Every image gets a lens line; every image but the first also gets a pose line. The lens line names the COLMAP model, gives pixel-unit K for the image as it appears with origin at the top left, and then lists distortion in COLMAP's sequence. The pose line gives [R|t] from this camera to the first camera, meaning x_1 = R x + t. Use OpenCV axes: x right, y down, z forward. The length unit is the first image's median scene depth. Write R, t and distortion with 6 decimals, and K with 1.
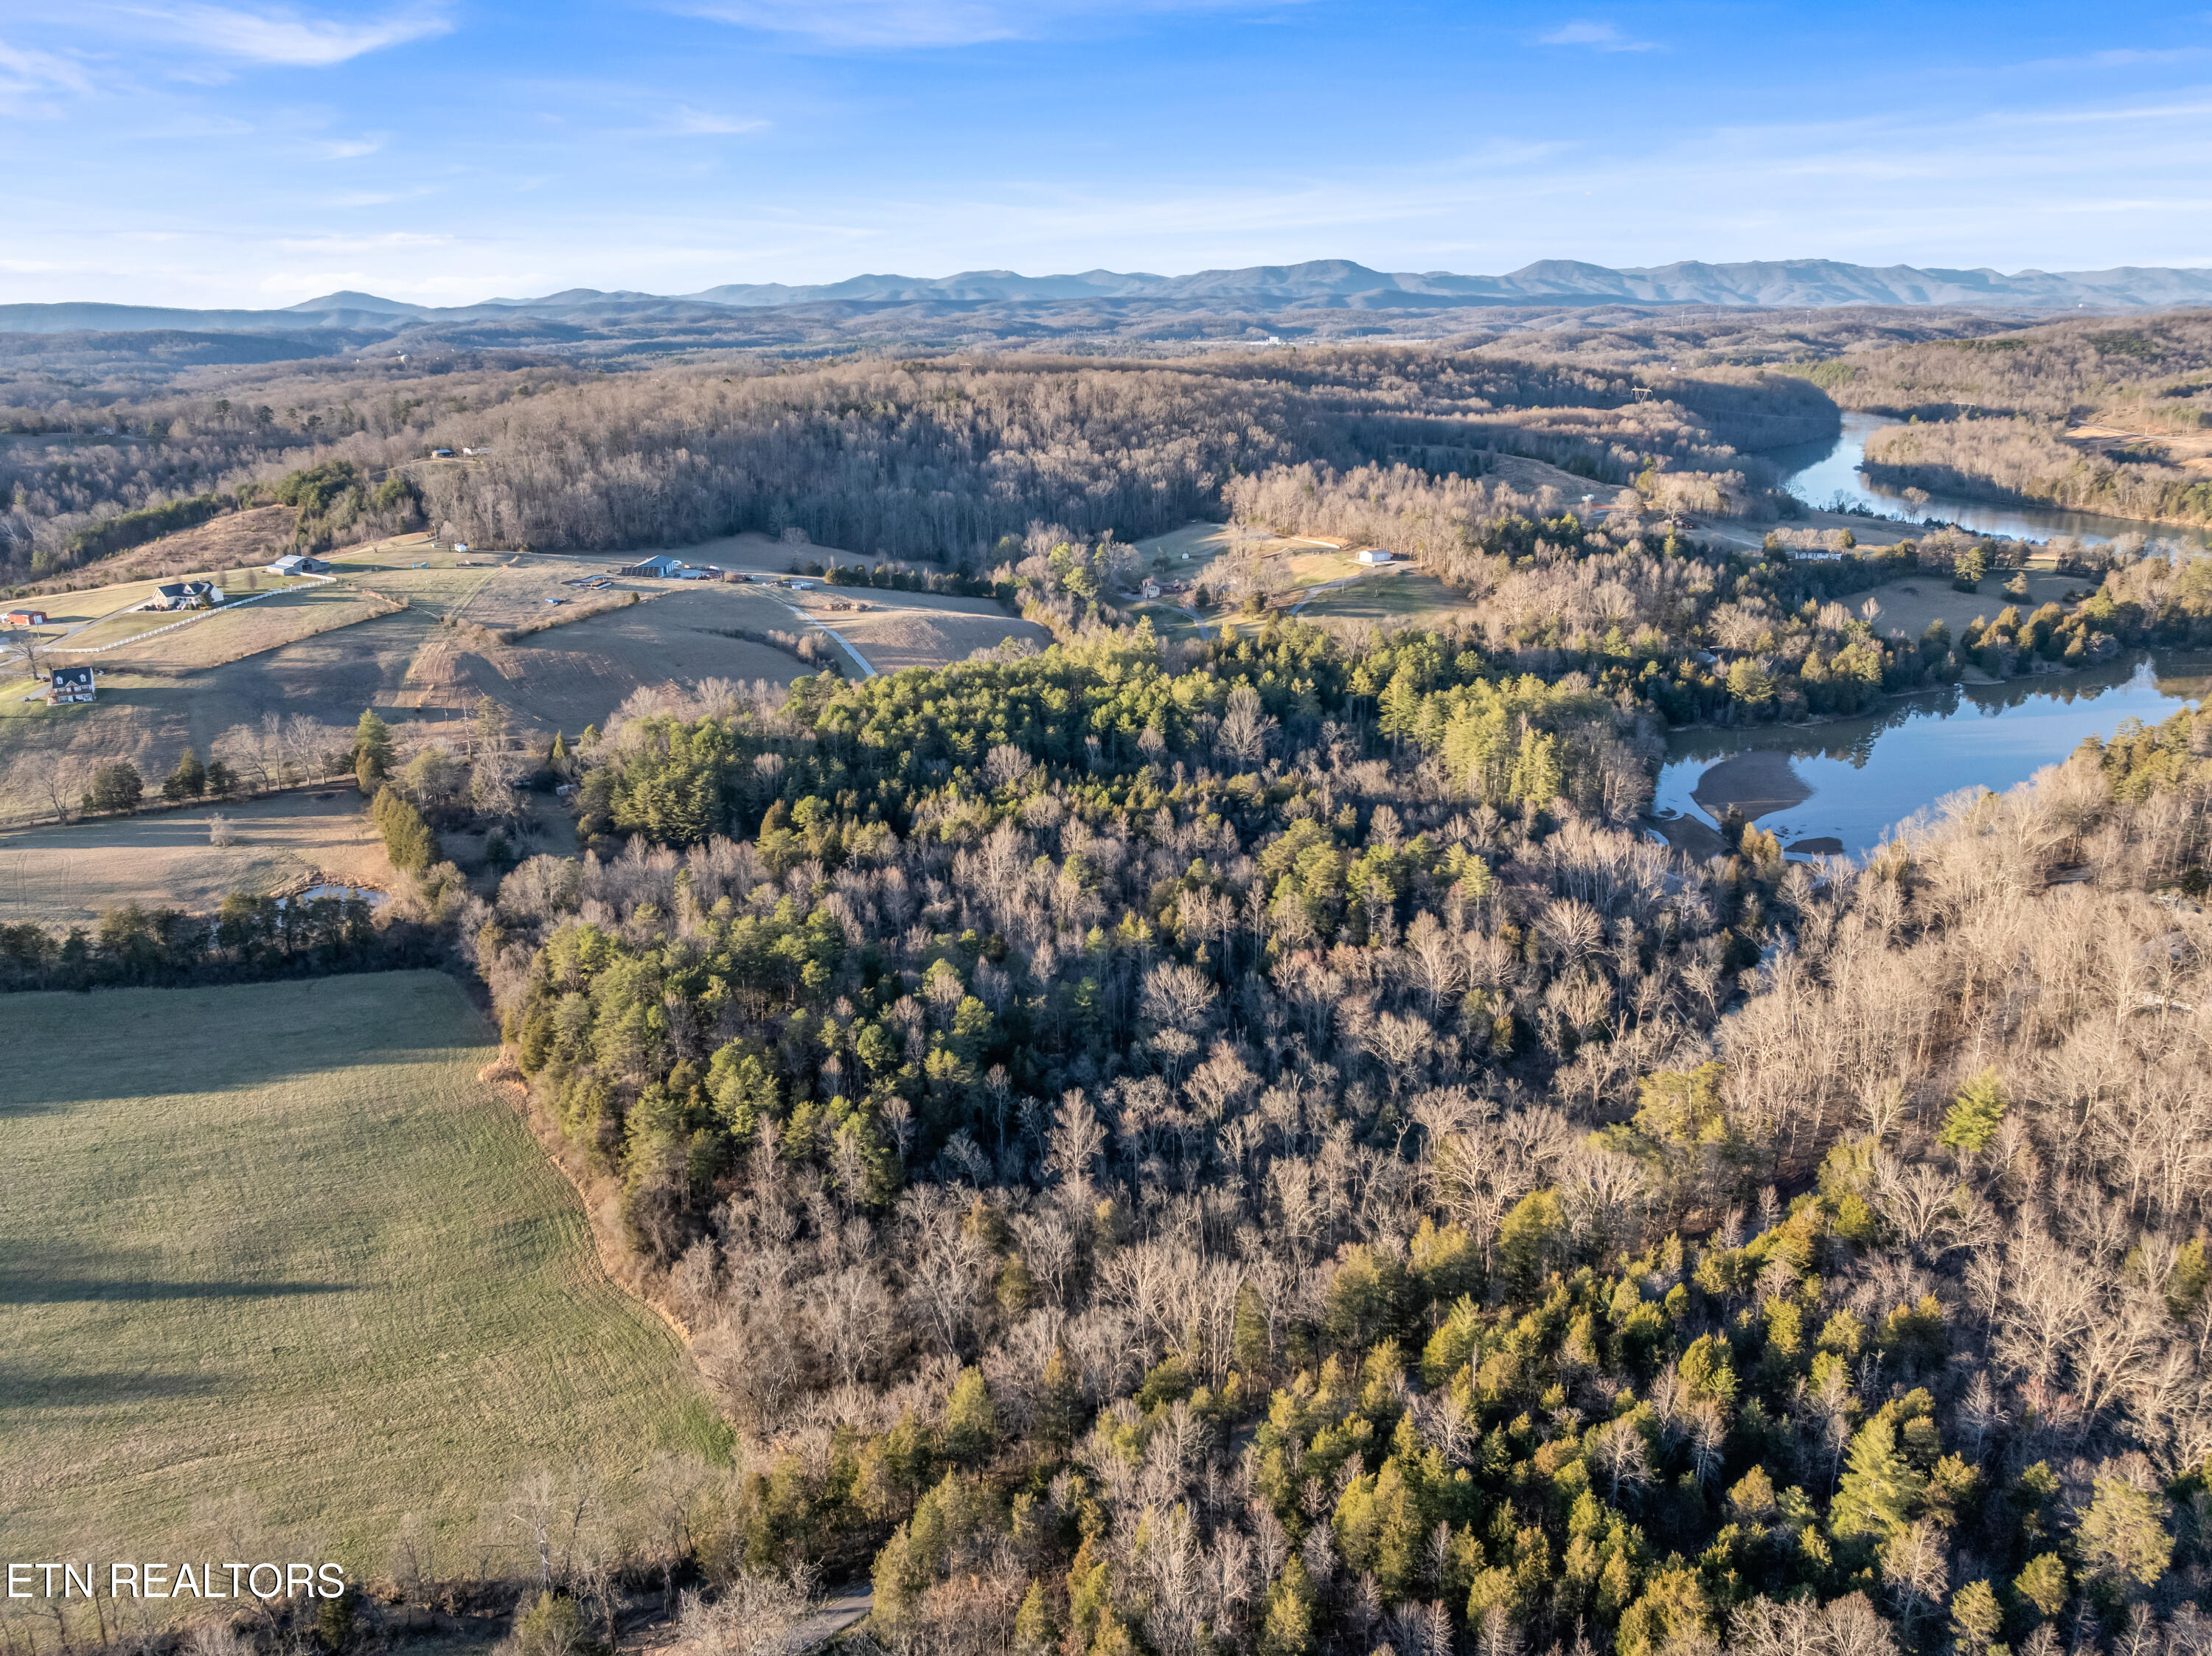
lens RADIAL K [[1548.8, 0, 1096.6], [0, 1548.8, 836.3], [0, 0, 1]] dist [-0.026022, -0.008838]
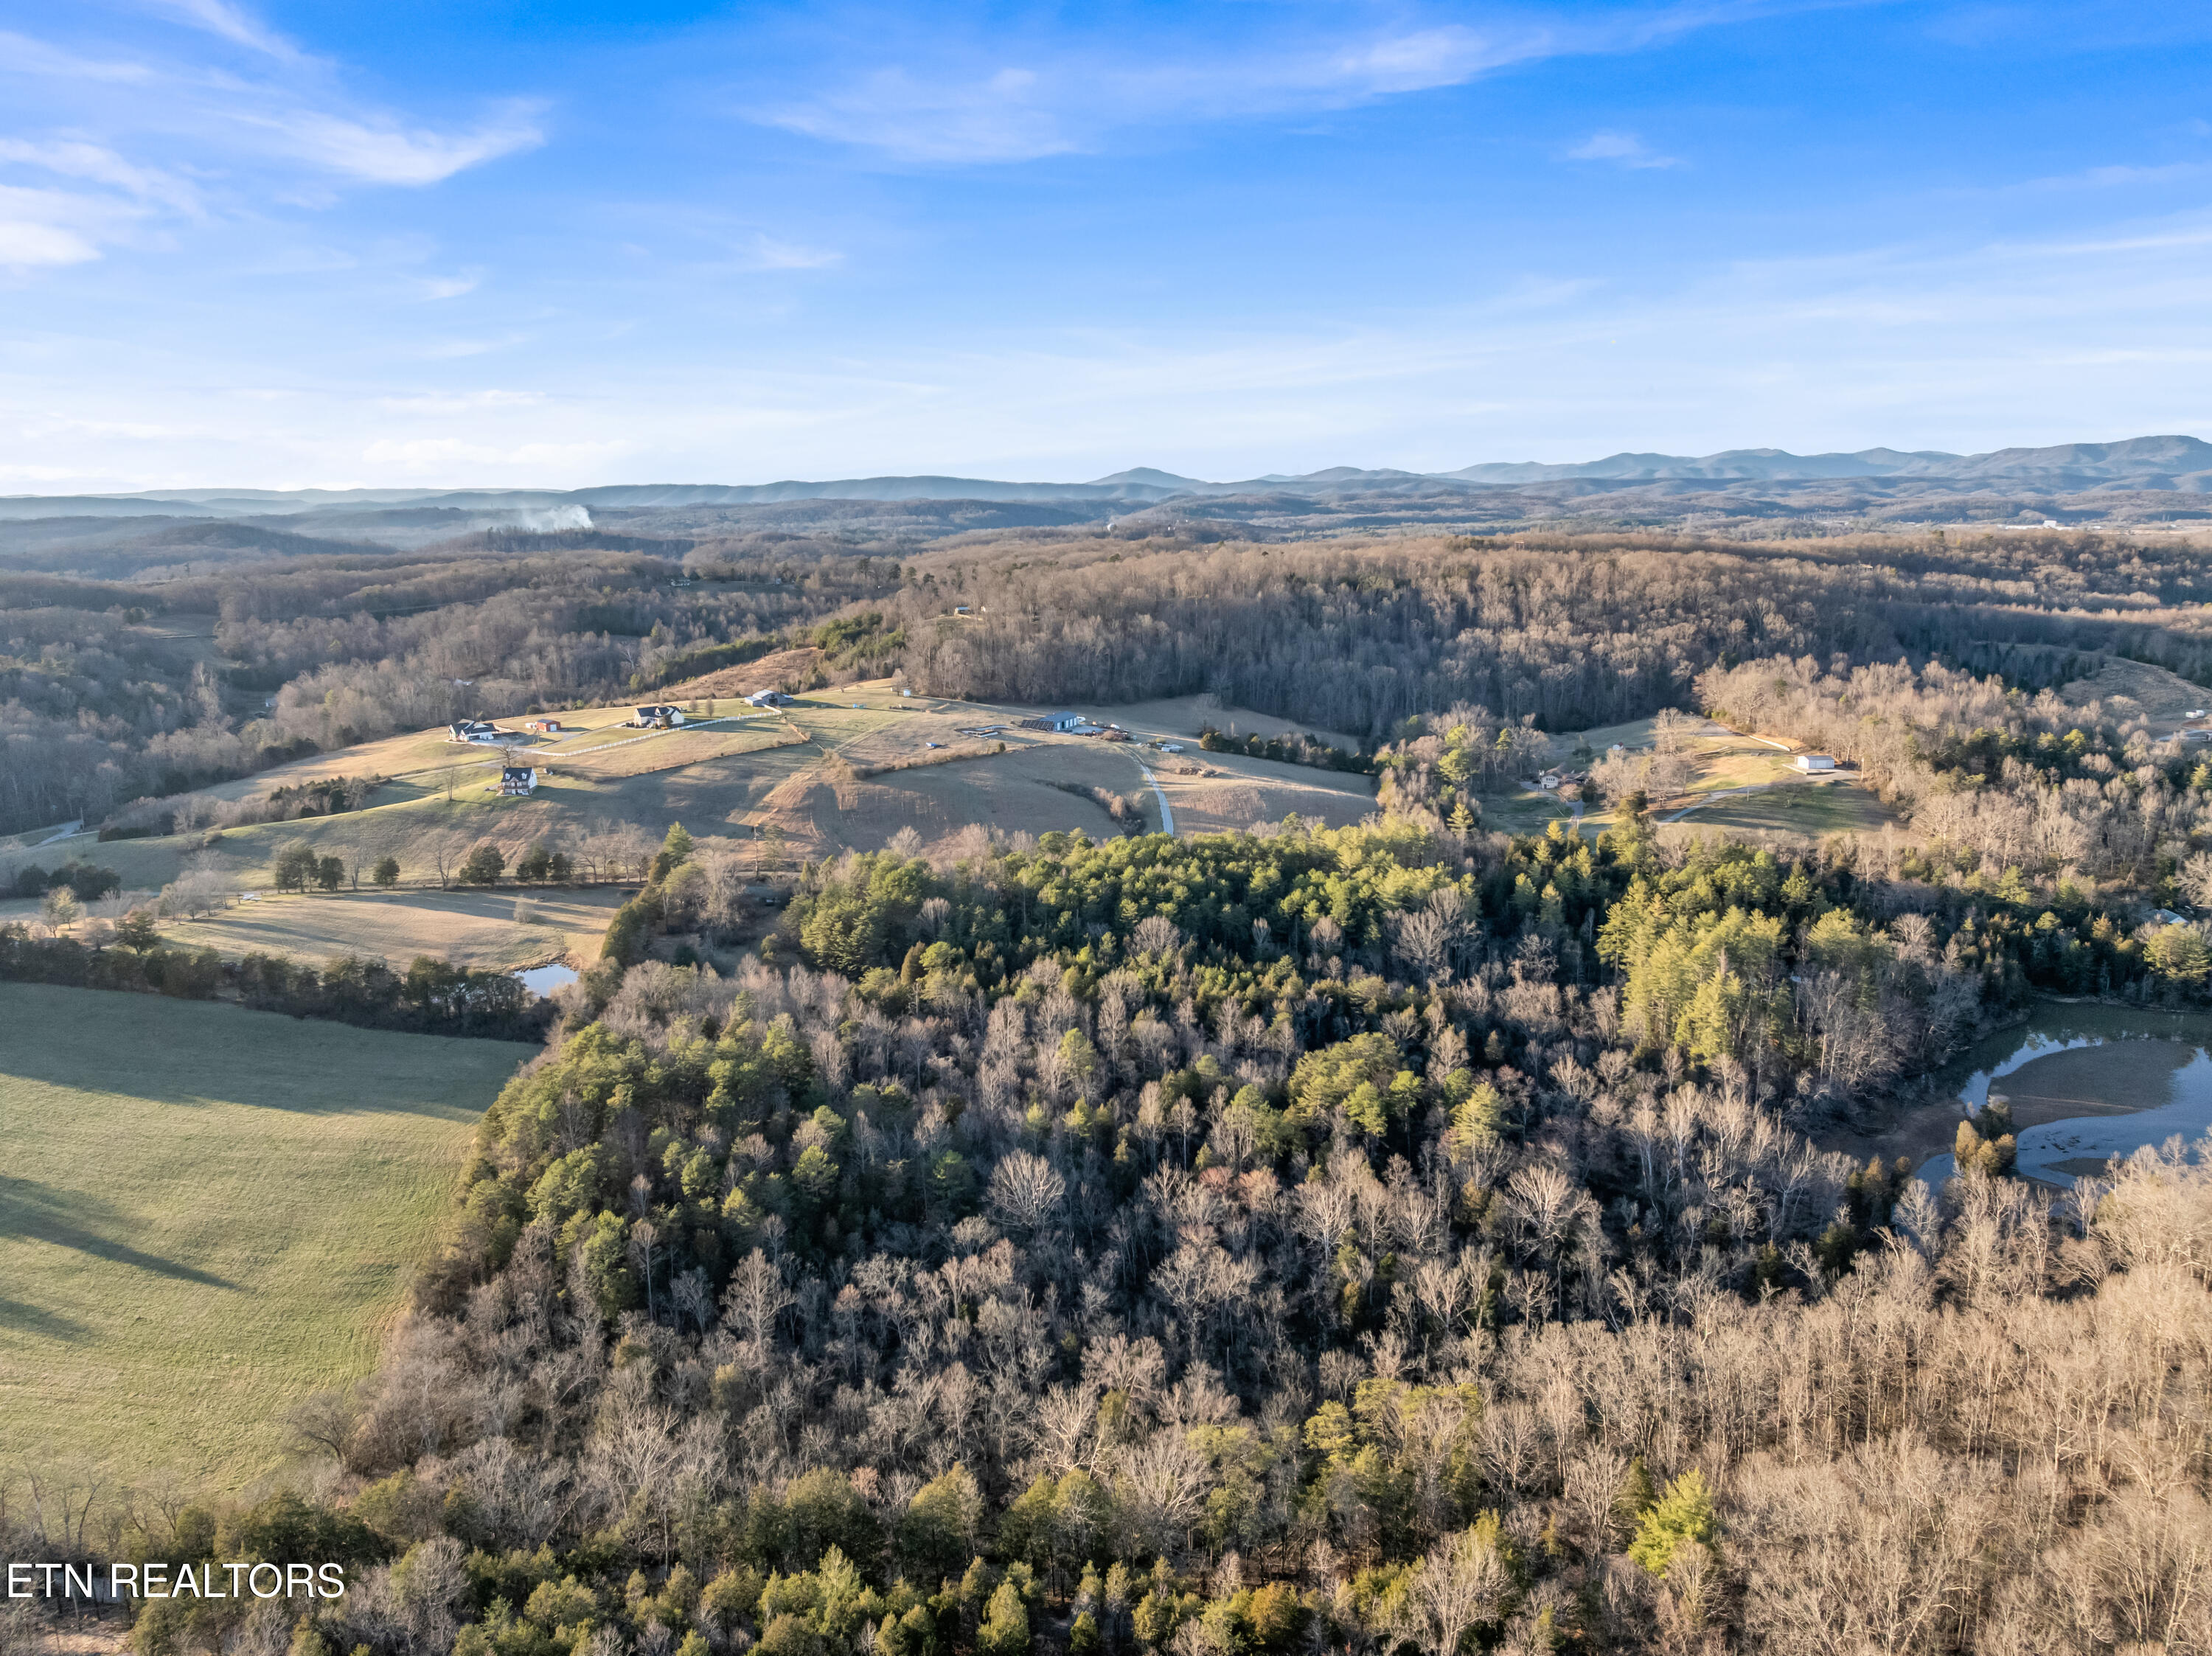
lens RADIAL K [[1548.8, 0, 1096.6], [0, 1548.8, 836.3], [0, 0, 1]] dist [-0.026022, -0.008838]
pose [[0.901185, 0.094570, -0.422992, 0.207119], [-0.139081, 0.987394, -0.075556, -0.019233], [0.410515, 0.126920, 0.902978, 0.055585]]
